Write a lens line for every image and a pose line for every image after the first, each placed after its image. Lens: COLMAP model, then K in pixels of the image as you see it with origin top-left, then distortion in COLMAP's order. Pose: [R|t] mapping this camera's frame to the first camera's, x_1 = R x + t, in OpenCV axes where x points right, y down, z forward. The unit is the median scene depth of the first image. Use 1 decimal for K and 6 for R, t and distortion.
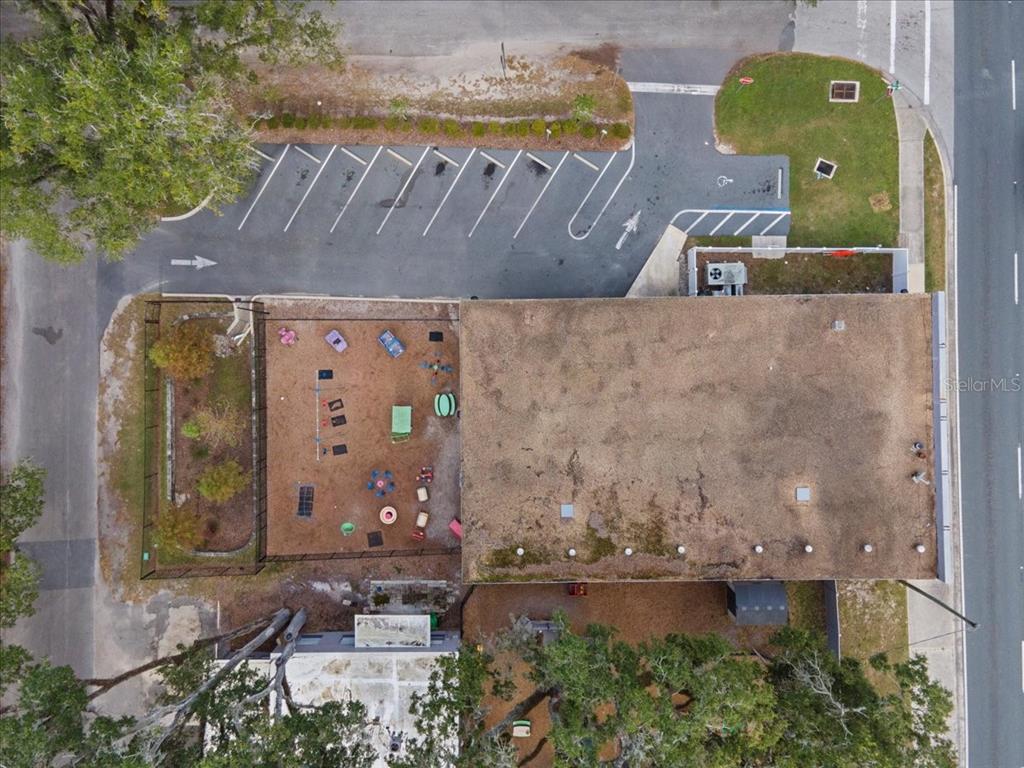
lens RADIAL K [[763.0, 0, 510.0], [0, 763.0, 354.1], [0, 0, 1]] dist [0.002015, 0.088682]
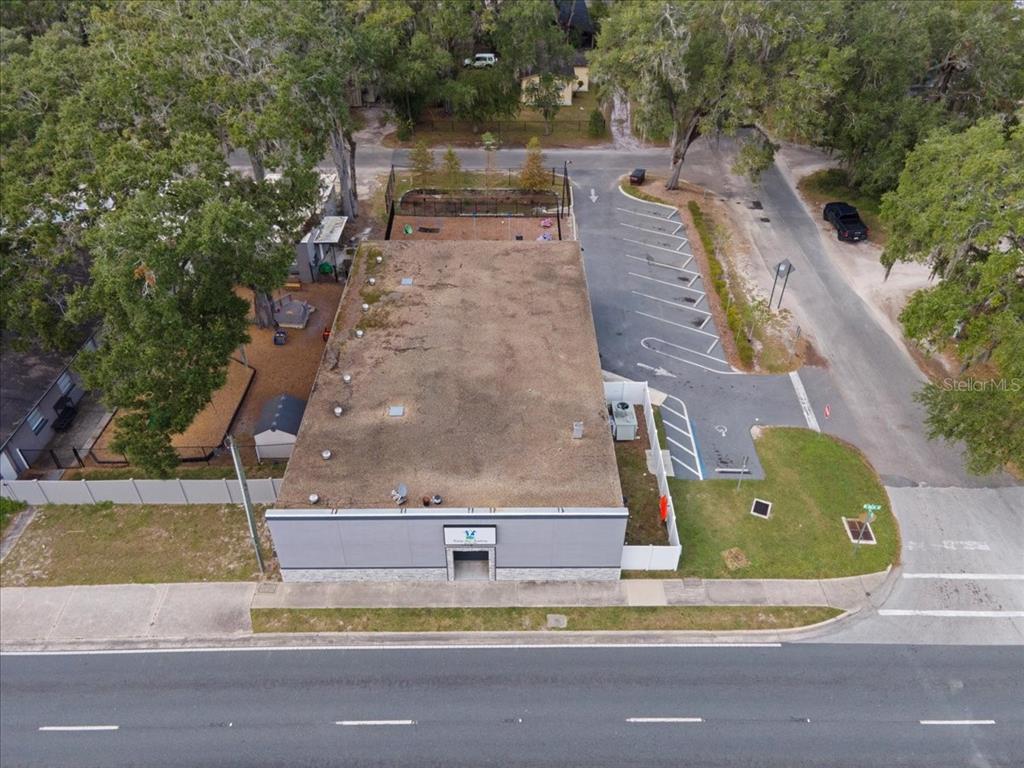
lens RADIAL K [[763.0, 0, 510.0], [0, 763.0, 354.1], [0, 0, 1]] dist [0.002015, 0.088682]
pose [[-0.009485, 0.597953, -0.801475, 0.994898], [-0.999950, -0.008095, 0.005795, 0.035005], [-0.003022, 0.801490, 0.598001, 0.349821]]
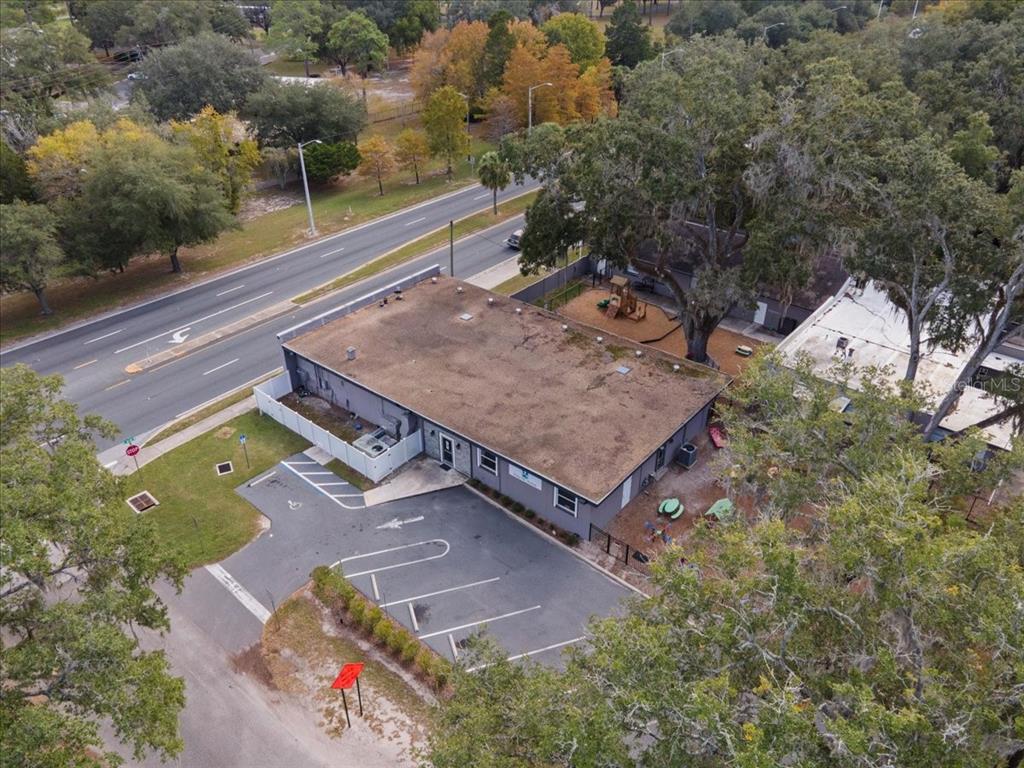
lens RADIAL K [[747.8, 0, 508.2], [0, 747.8, 375.0], [0, 0, 1]] dist [0.048665, -0.009303]
pose [[-0.764448, -0.330109, 0.553758, -0.390917], [0.644650, -0.400452, 0.651202, -0.601327], [0.006786, 0.854790, 0.518929, 0.375447]]
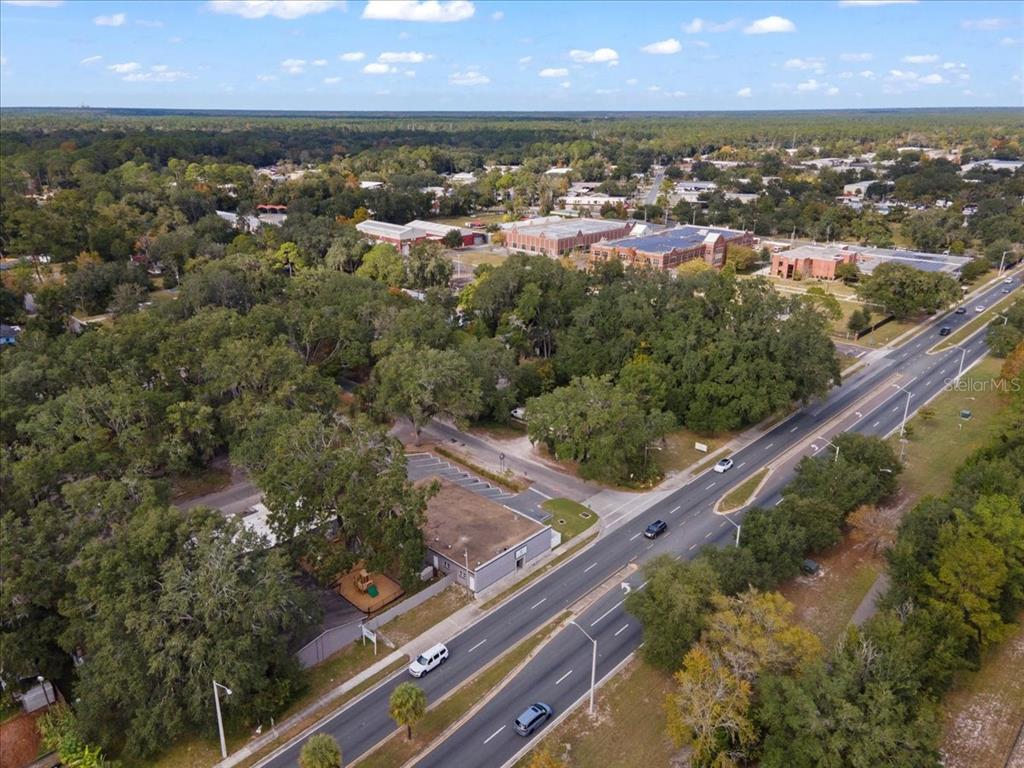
lens RADIAL K [[747.8, 0, 508.2], [0, 747.8, 375.0], [0, 0, 1]] dist [0.048665, -0.009303]
pose [[0.716423, 0.241350, -0.654590, 1.870646], [-0.697626, 0.237811, -0.675843, 1.541751], [-0.007446, 0.940849, 0.338746, -0.374374]]
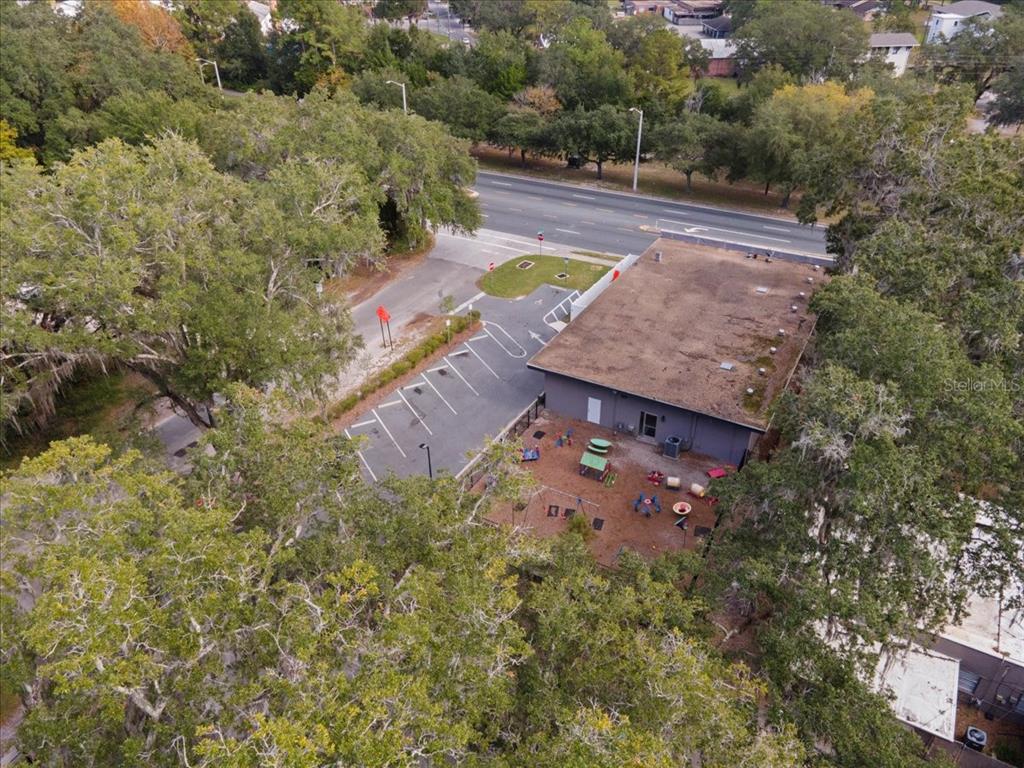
lens RADIAL K [[740.5, 0, 512.0], [0, 740.5, 384.0], [0, 0, 1]] dist [0.069166, -0.002375]
pose [[0.498887, -0.459646, 0.734737, -0.875734], [0.866662, 0.261693, -0.424751, 0.380734], [0.002960, 0.848671, 0.528912, 0.373554]]
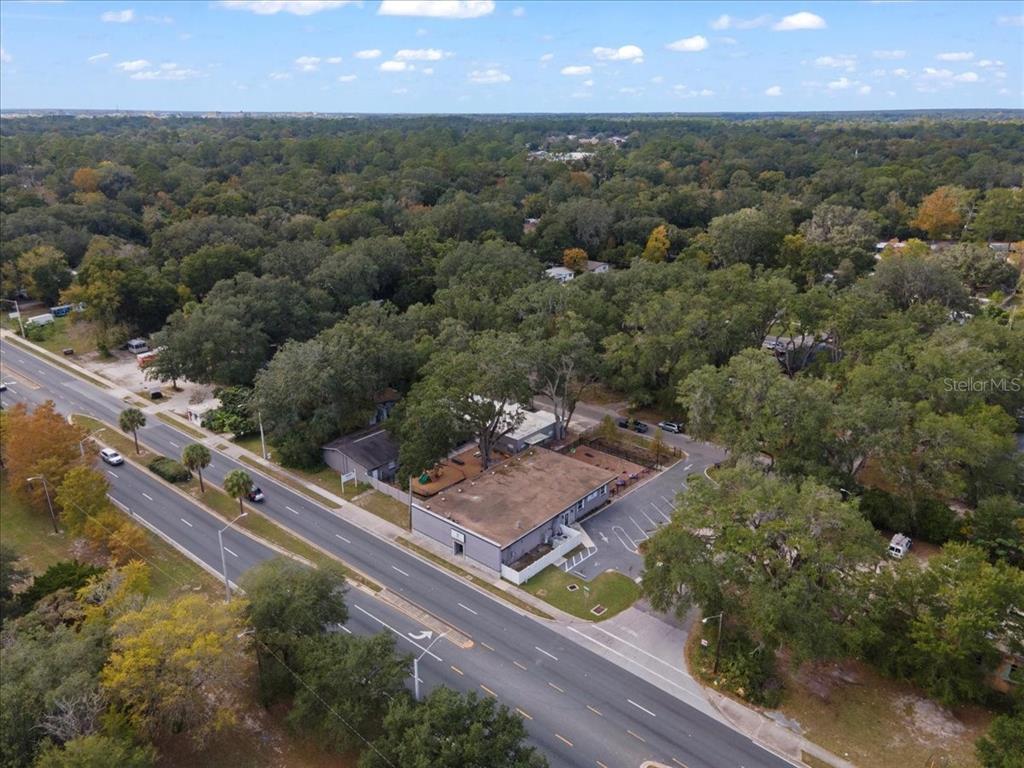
lens RADIAL K [[740.5, 0, 512.0], [0, 740.5, 384.0], [0, 0, 1]] dist [0.069166, -0.002375]
pose [[-0.663128, 0.264238, -0.700314, 1.729595], [-0.748488, -0.227583, 0.622873, -1.208429], [0.005207, 0.937221, 0.348696, -0.171846]]
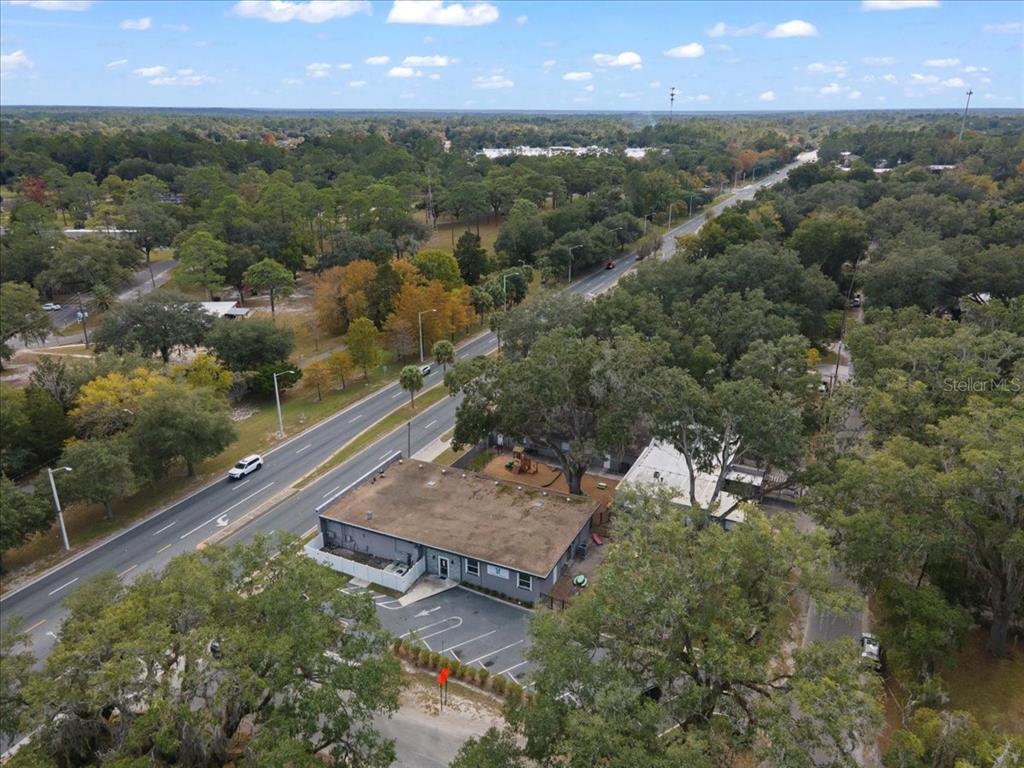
lens RADIAL K [[747.8, 0, 508.2], [0, 747.8, 375.0], [0, 0, 1]] dist [0.048665, -0.009303]
pose [[-0.895043, -0.142280, 0.422676, -0.565901], [0.445921, -0.300883, 0.842985, -1.230294], [0.007236, 0.942988, 0.332749, 0.044013]]
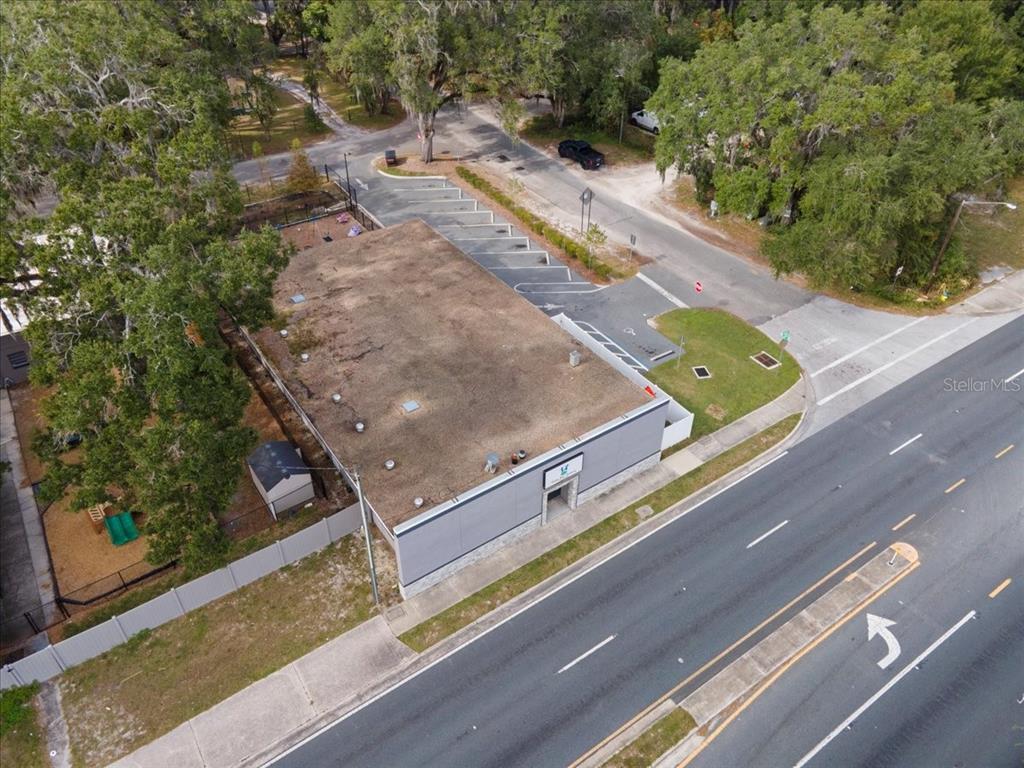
lens RADIAL K [[747.8, 0, 508.2], [0, 747.8, 375.0], [0, 0, 1]] dist [0.048665, -0.009303]
pose [[0.554011, 0.518130, -0.651623, 0.934840], [-0.832445, 0.335094, -0.441301, 0.433317], [-0.010297, 0.786926, 0.616961, 0.370006]]
